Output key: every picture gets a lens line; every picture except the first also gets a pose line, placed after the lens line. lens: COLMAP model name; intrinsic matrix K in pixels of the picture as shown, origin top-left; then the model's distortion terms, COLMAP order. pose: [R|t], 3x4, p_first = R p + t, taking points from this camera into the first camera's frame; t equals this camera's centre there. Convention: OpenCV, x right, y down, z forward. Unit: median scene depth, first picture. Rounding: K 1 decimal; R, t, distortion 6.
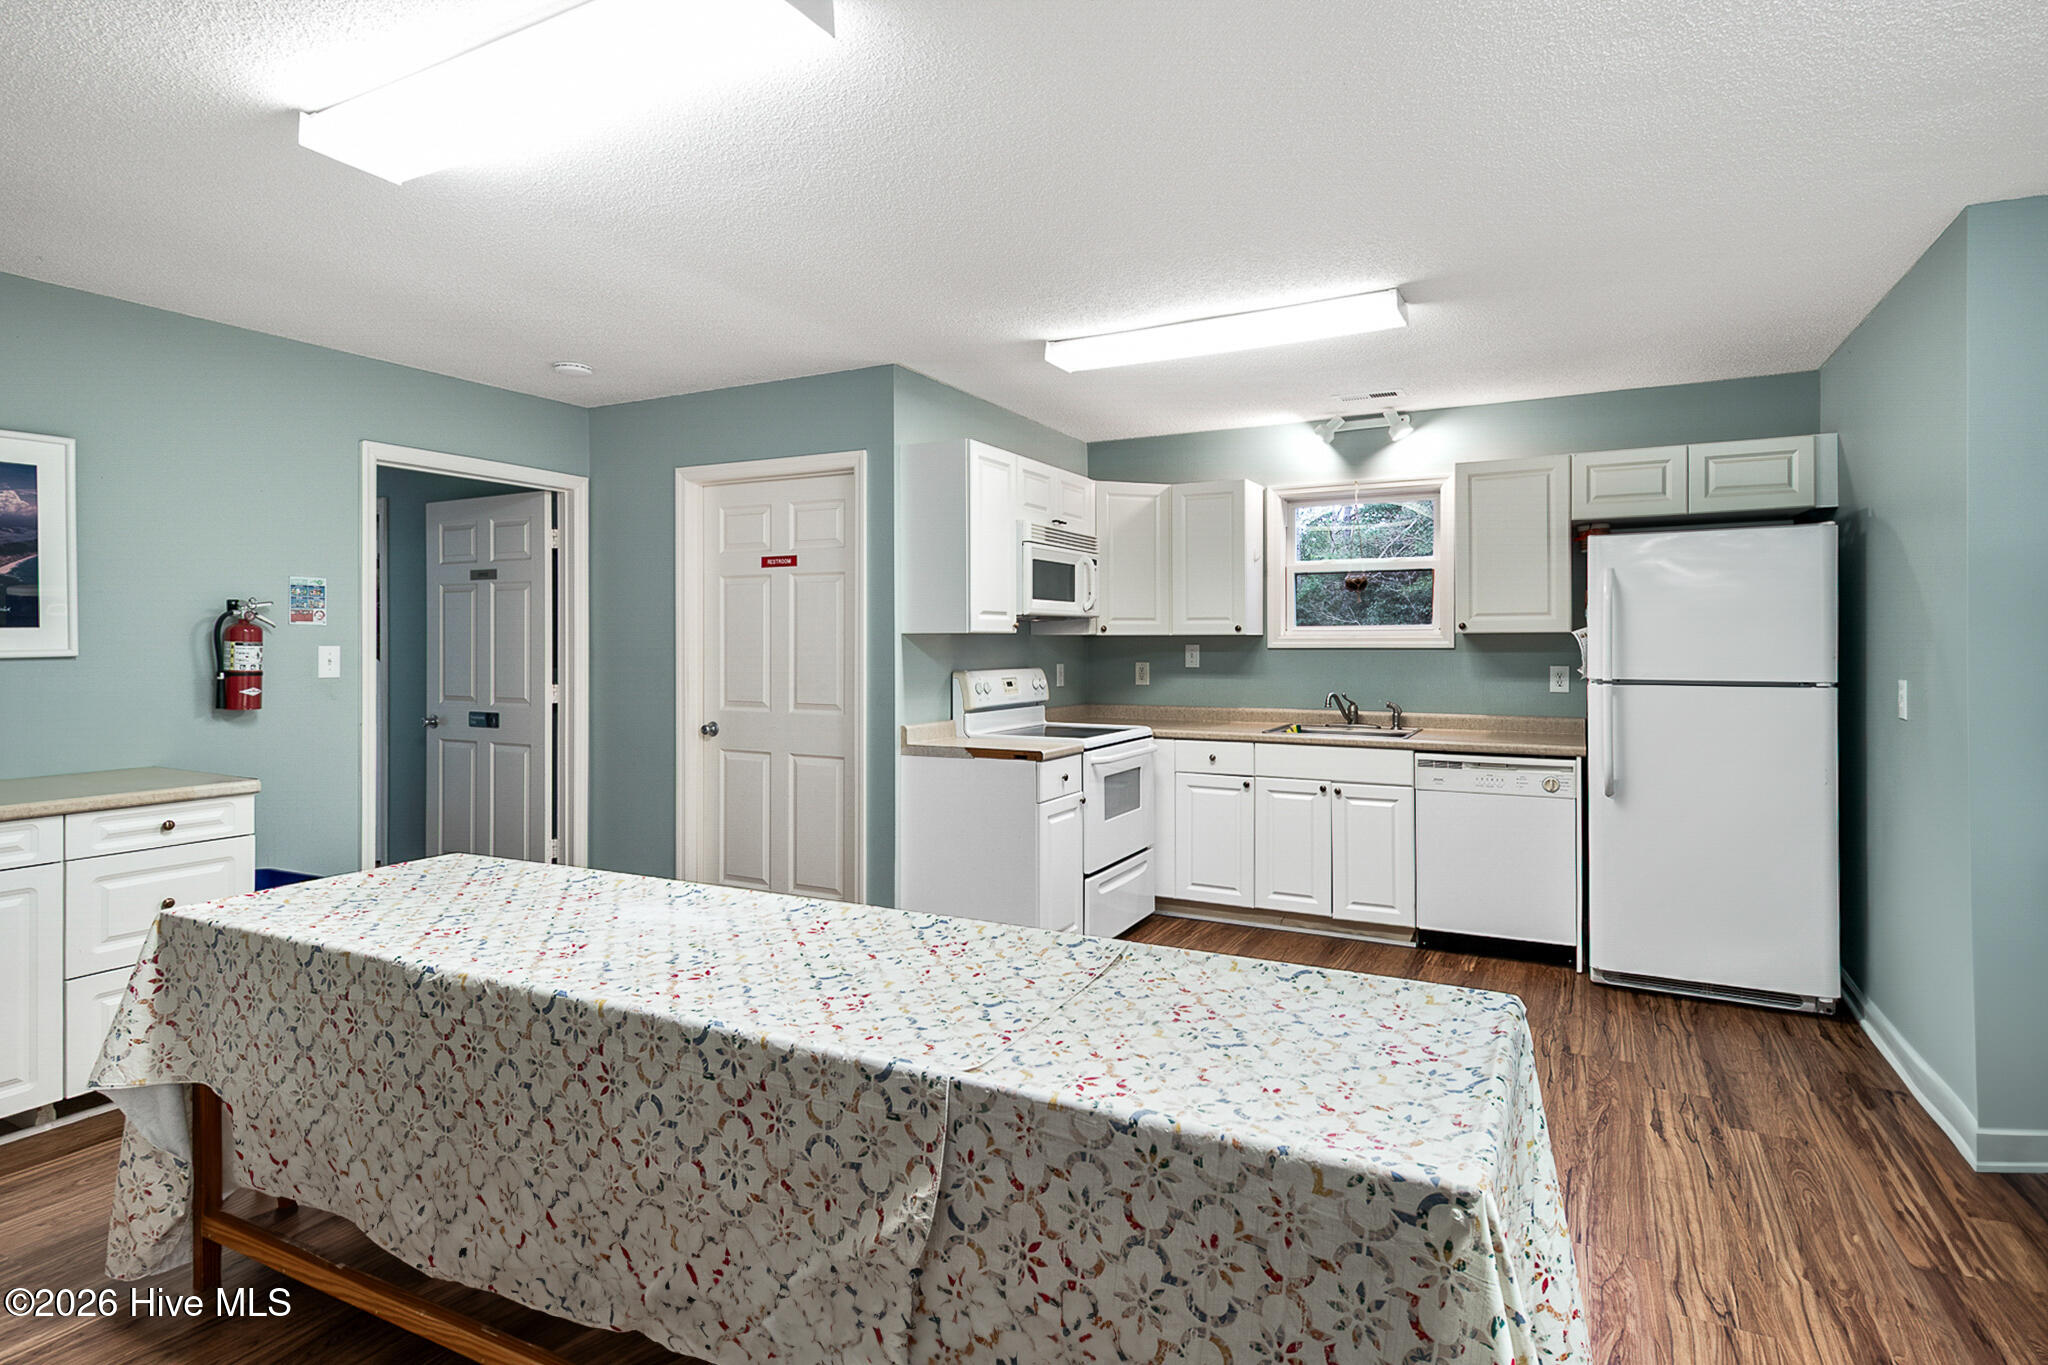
lens RADIAL K [[1054.5, 0, 1030.6], [0, 1054.5, 668.1], [0, 0, 1]] dist [-0.001100, -0.000620]
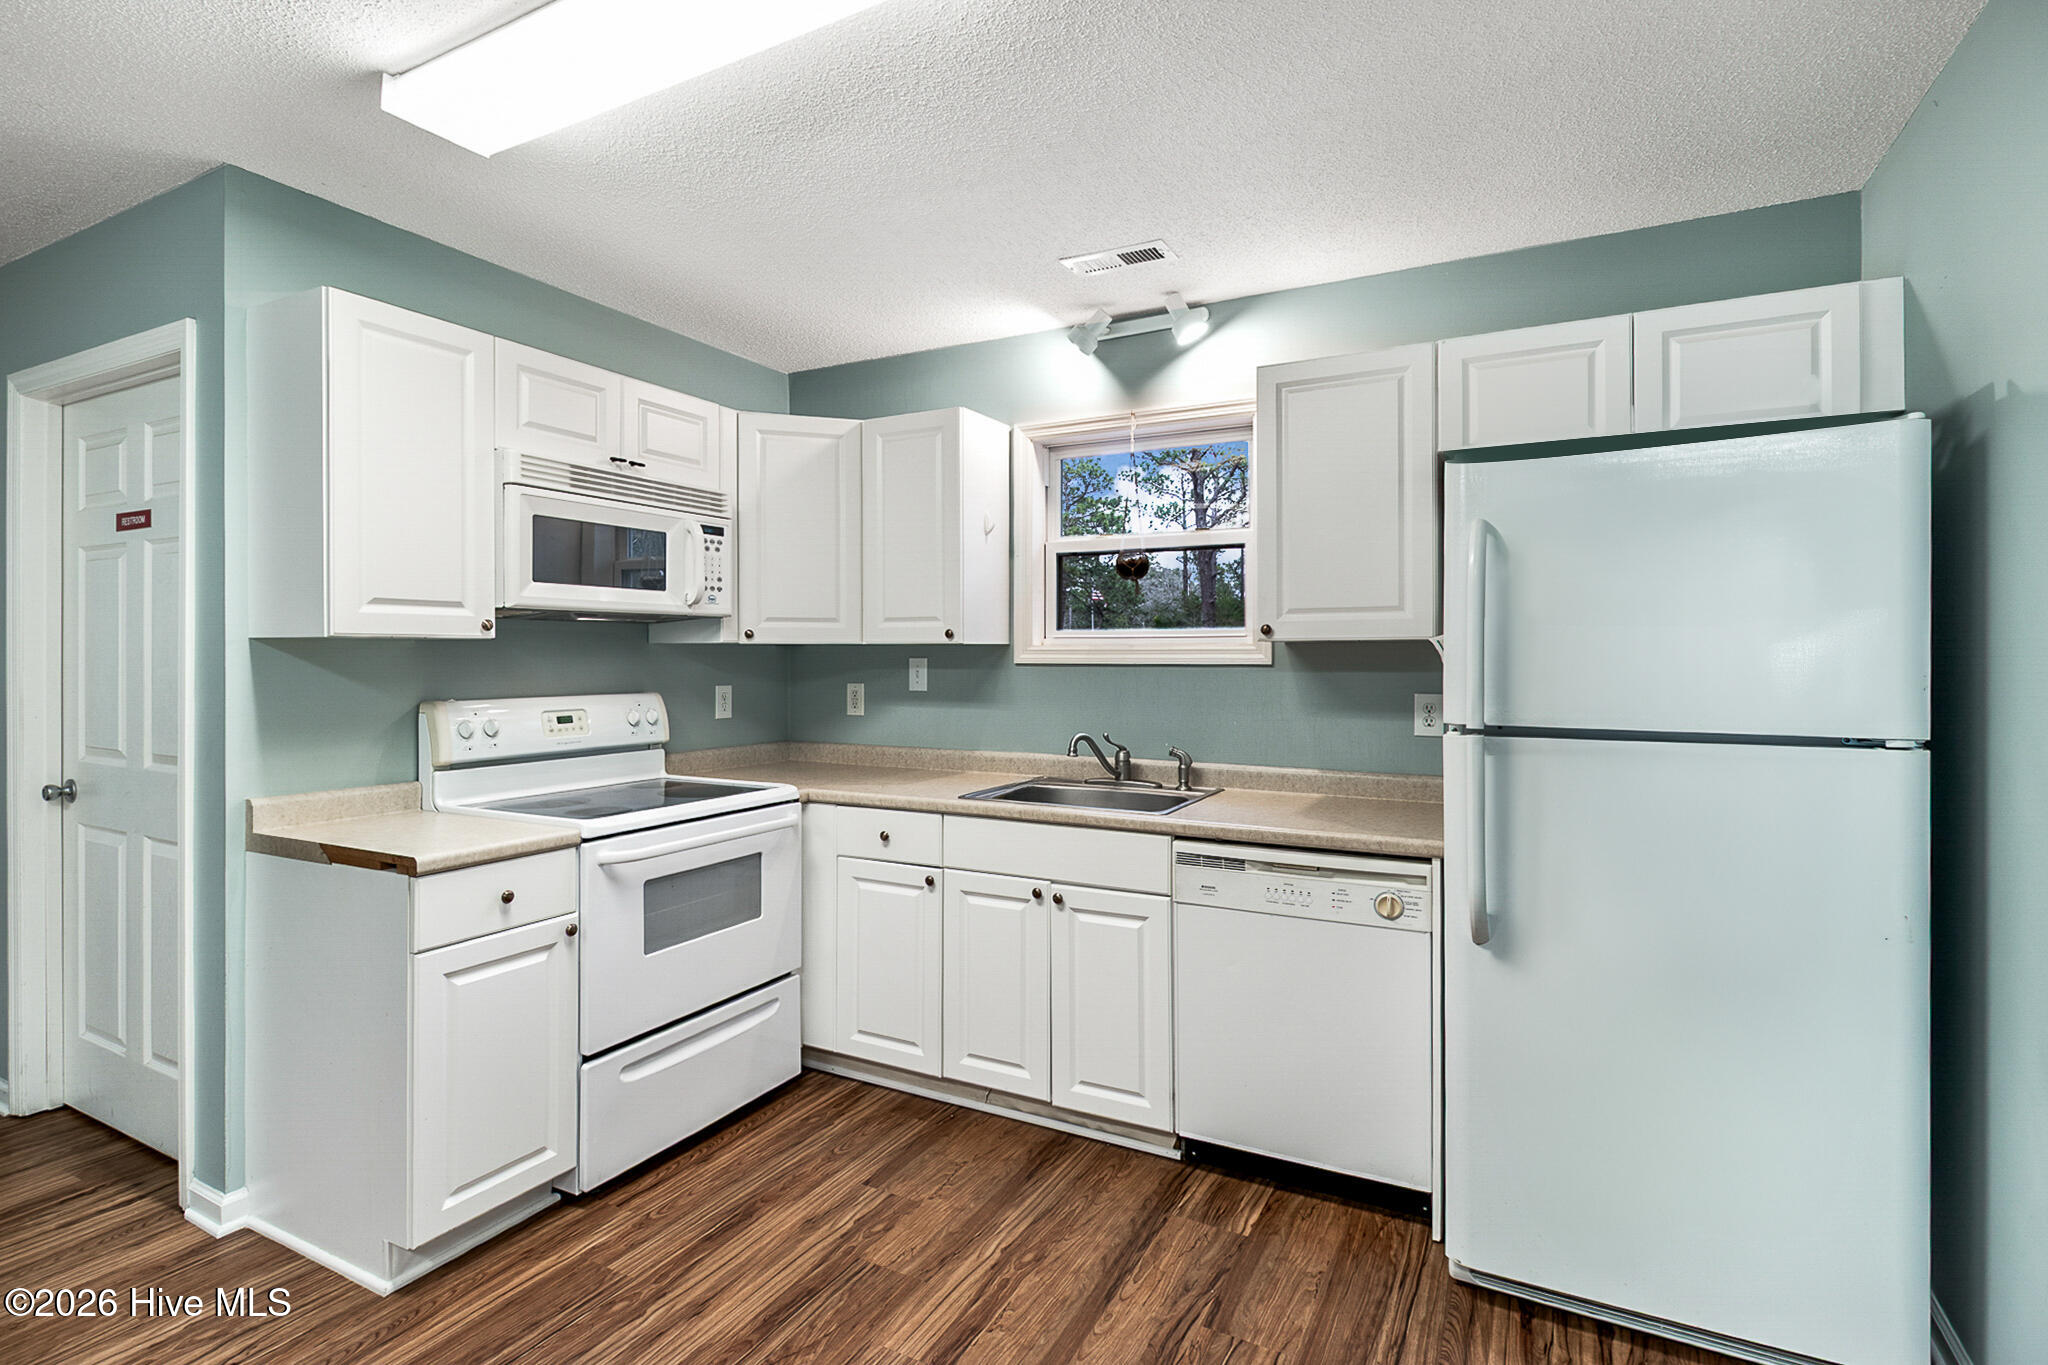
lens RADIAL K [[983.7, 0, 1027.9], [0, 983.7, 671.3], [0, 0, 1]] dist [0.018428, -0.011840]
pose [[0.999972, 0.002481, -0.007024, 0.278033], [-0.002528, 0.999974, -0.006682, -0.011449], [0.007007, 0.006700, 0.999953, 0.427569]]
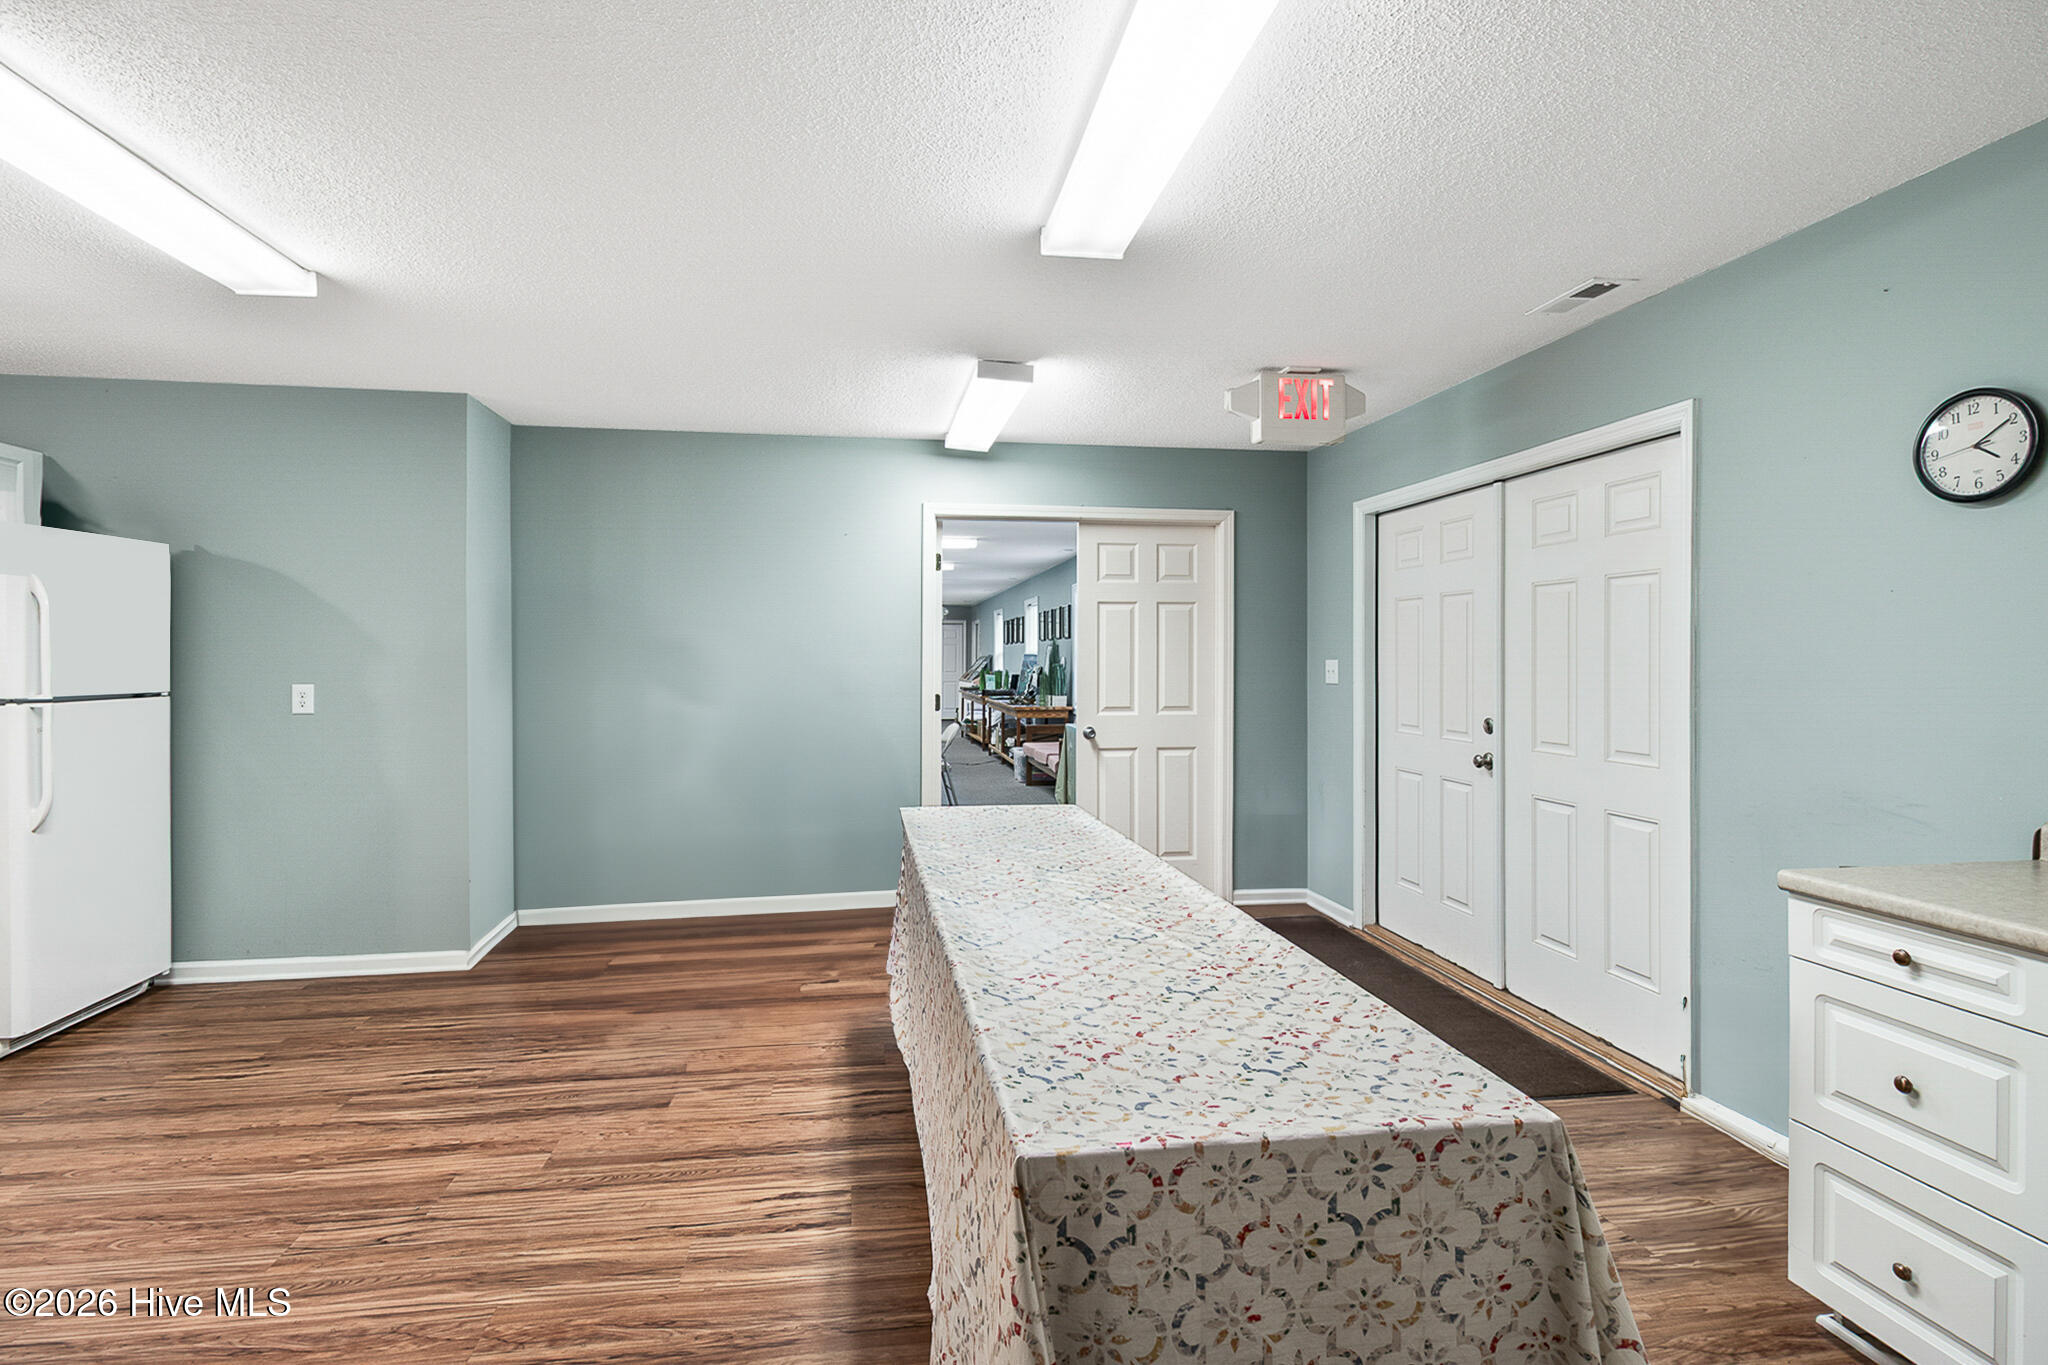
lens RADIAL K [[983.7, 0, 1027.9], [0, 983.7, 671.3], [0, 0, 1]] dist [0.018428, -0.011840]
pose [[-0.612514, -0.015126, 0.790315, -0.315263], [0.006518, 0.999686, 0.024185, -0.016306], [-0.790433, 0.019965, -0.612224, 0.751919]]
